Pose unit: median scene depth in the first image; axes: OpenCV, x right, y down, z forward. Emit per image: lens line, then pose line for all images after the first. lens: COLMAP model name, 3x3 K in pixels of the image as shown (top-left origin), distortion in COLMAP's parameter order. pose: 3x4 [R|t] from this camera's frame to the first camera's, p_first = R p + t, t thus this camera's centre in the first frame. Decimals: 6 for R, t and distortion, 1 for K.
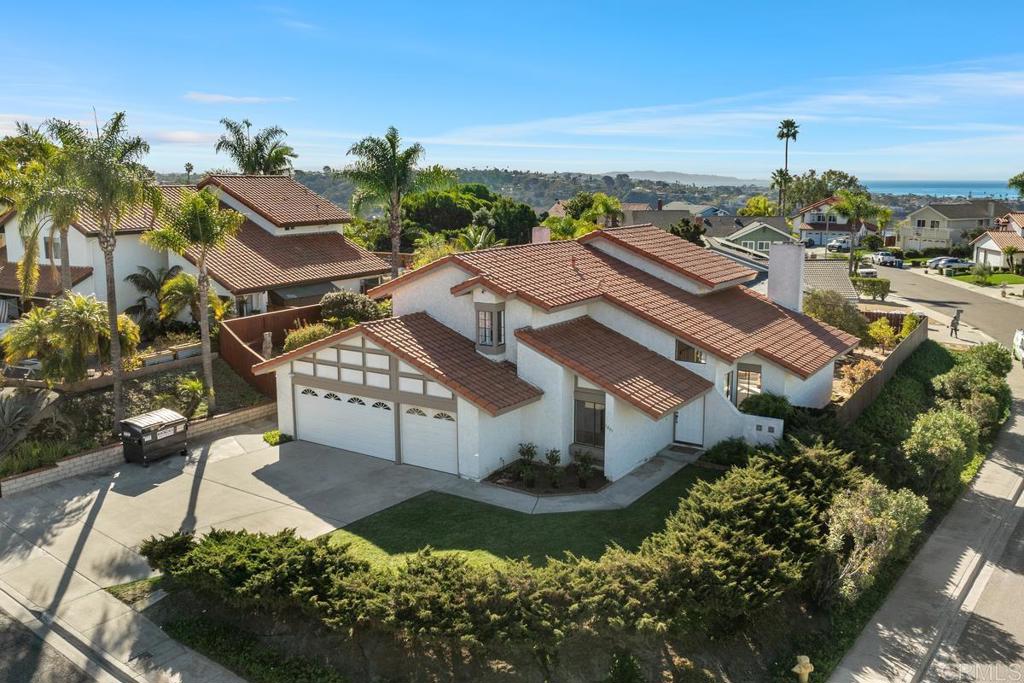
lens RADIAL K [[848.3, 0, 517.2], [0, 848.3, 338.6], [0, 0, 1]] dist [-0.015291, -0.008614]
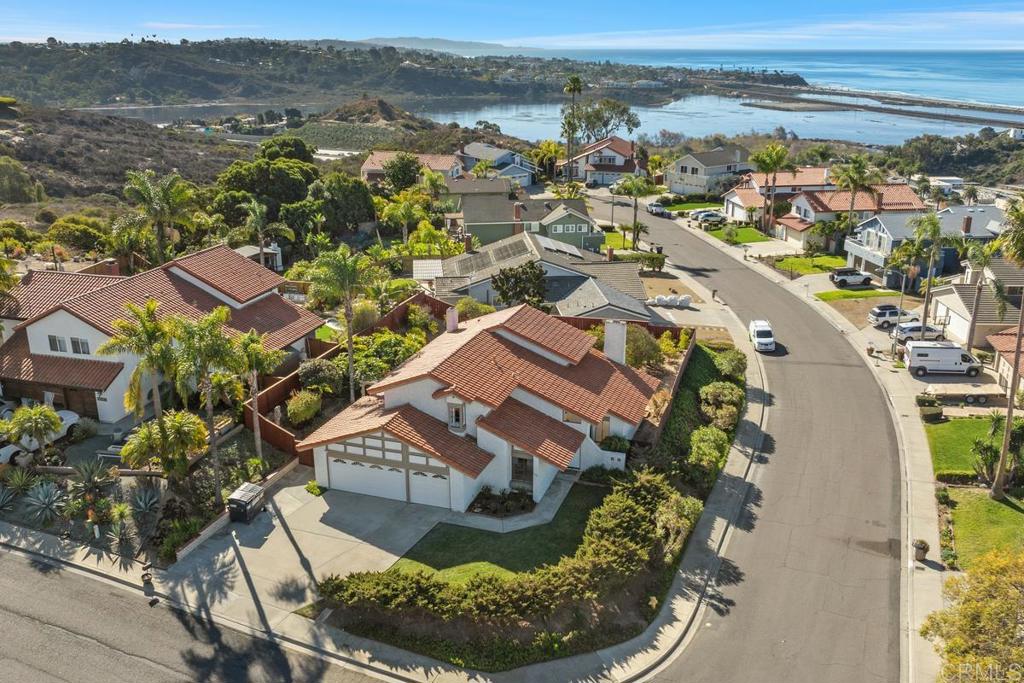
lens RADIAL K [[848.3, 0, 517.2], [0, 848.3, 338.6], [0, 0, 1]] dist [-0.015291, -0.008614]
pose [[0.966313, -0.073904, 0.246530, -0.329578], [0.040634, 0.989680, 0.137413, -0.403103], [-0.254141, -0.122766, 0.959344, -0.624002]]
